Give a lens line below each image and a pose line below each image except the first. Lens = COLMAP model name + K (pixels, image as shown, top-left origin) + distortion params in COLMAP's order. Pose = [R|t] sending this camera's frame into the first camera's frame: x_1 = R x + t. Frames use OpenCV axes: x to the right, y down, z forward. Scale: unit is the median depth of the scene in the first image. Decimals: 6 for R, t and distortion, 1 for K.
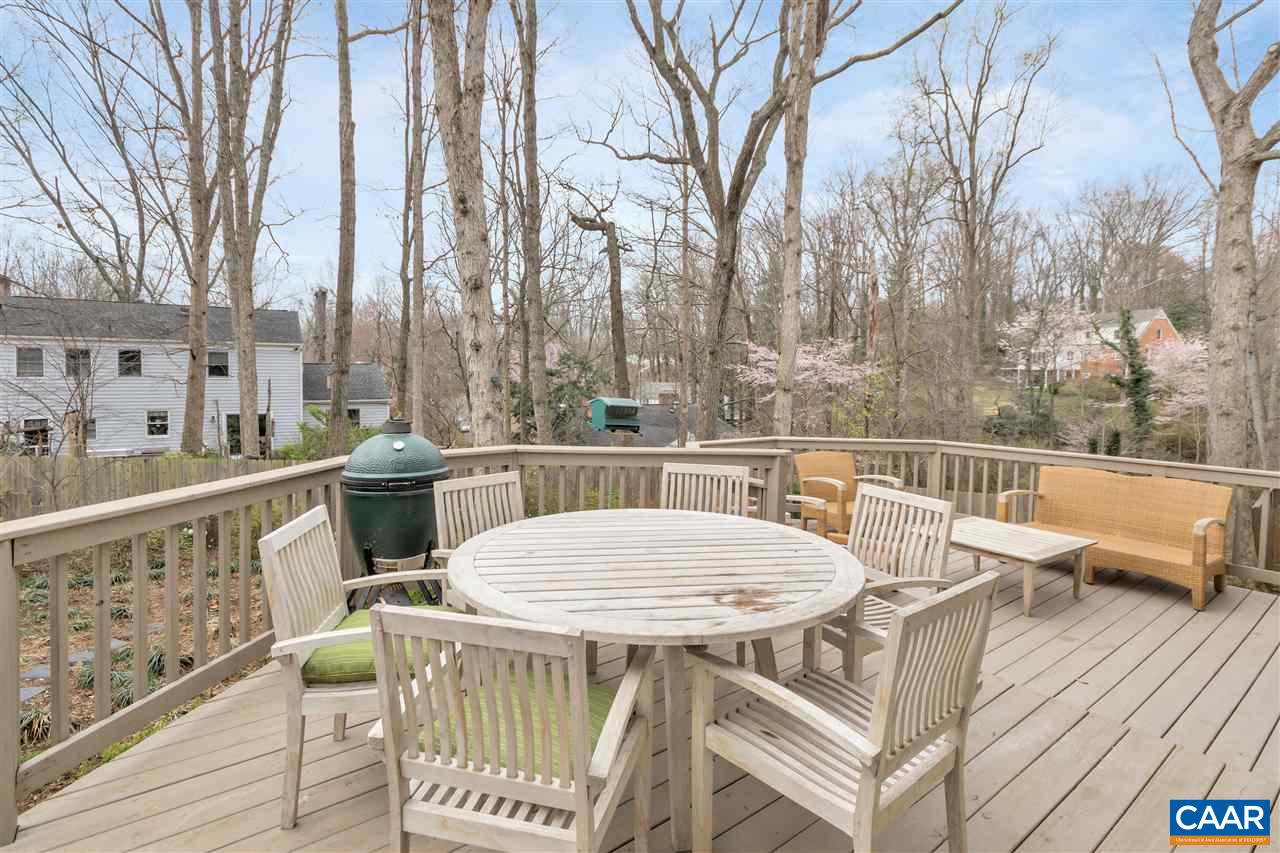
lens RADIAL K [[562.4, 0, 638.9], [0, 562.4, 412.2], [0, 0, 1]] dist [0.001258, -0.000046]
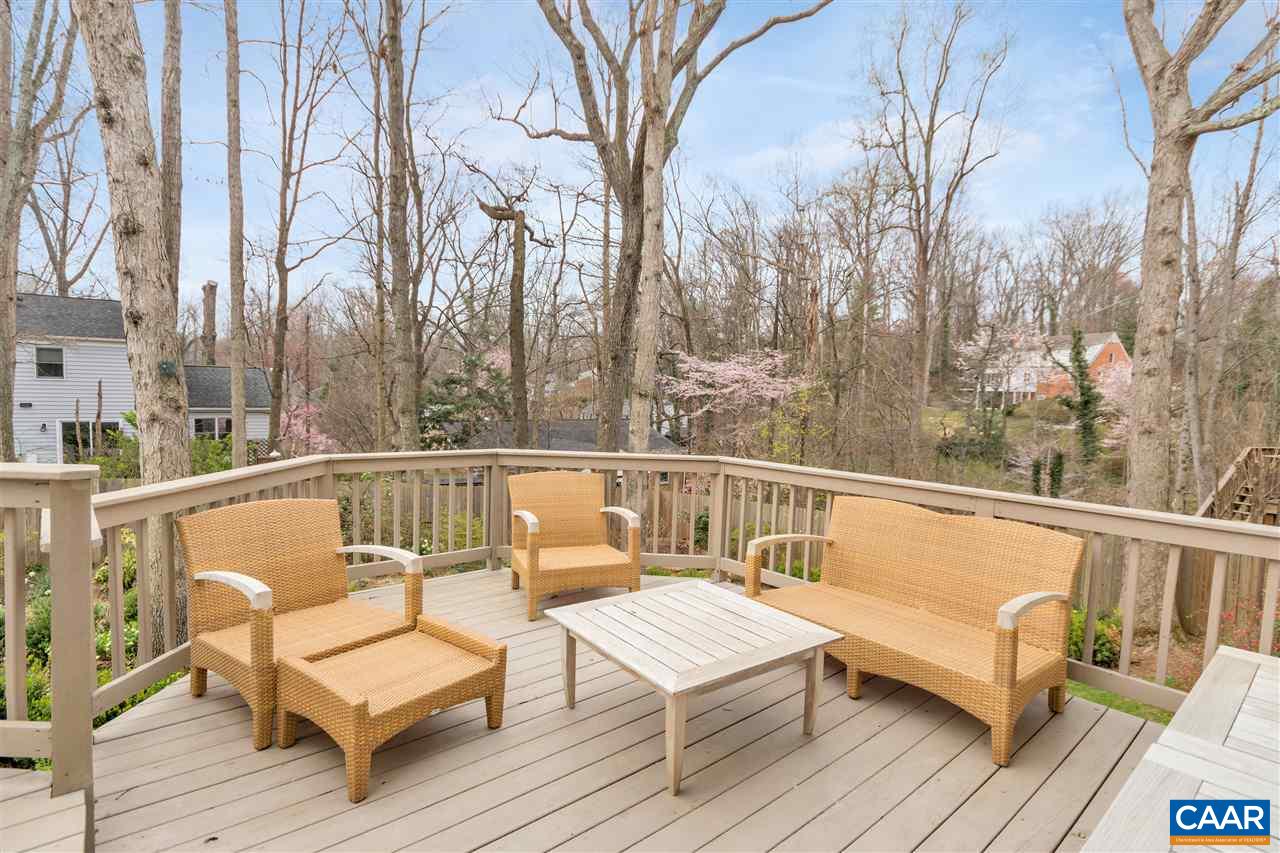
lens RADIAL K [[585.7, 0, 638.5], [0, 585.7, 446.3], [0, 0, 1]] dist [-0.000623, -0.000131]
pose [[0.997611, 0.010845, 0.068231, 0.074282], [-0.012818, 0.999510, 0.028544, 0.003692], [-0.067888, -0.029351, 0.997261, 0.057564]]
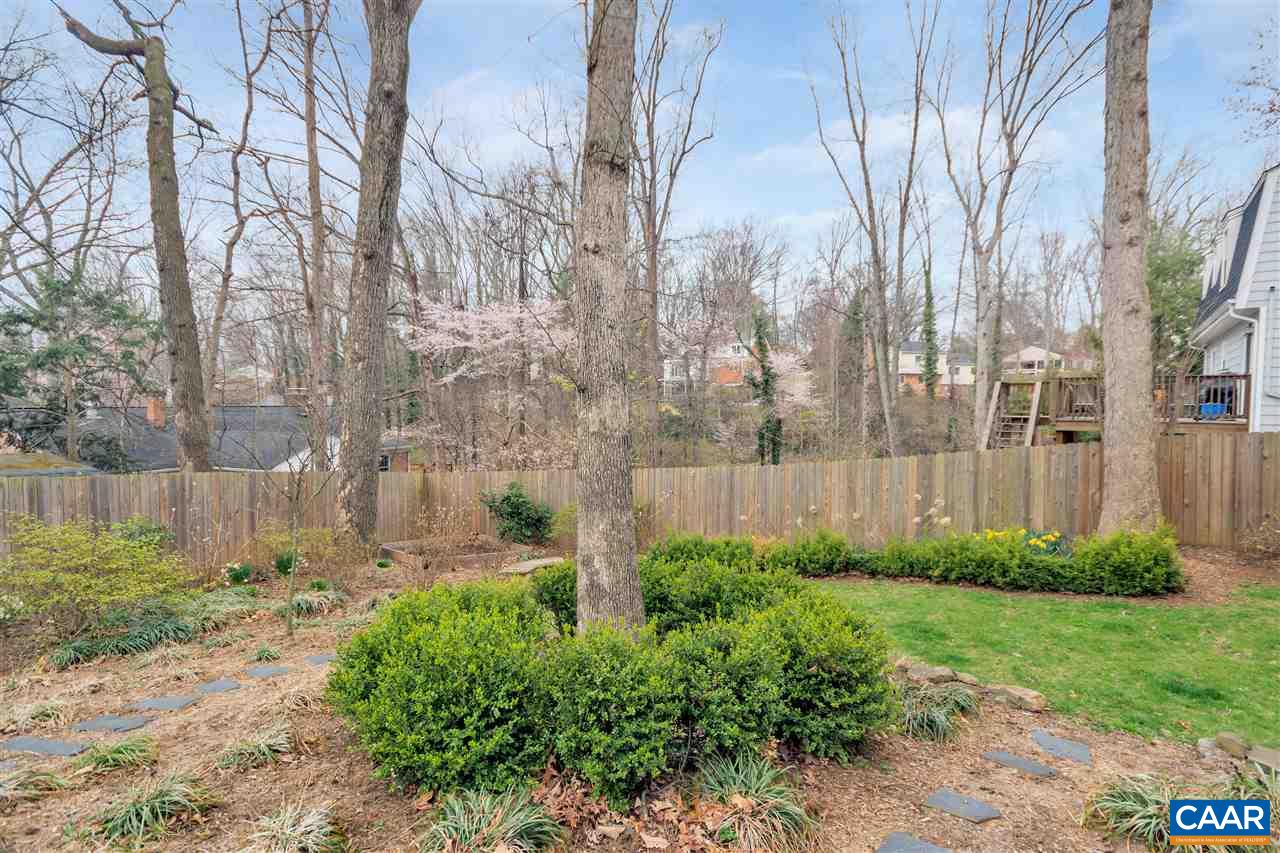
lens RADIAL K [[605.3, 0, 640.5], [0, 605.3, 429.3], [0, 0, 1]] dist [0.000397, -0.000267]
pose [[0.846391, -0.039336, 0.531108, 0.023024], [0.038927, 0.999170, 0.011968, 0.046388], [-0.531138, 0.010545, 0.847220, 0.250391]]
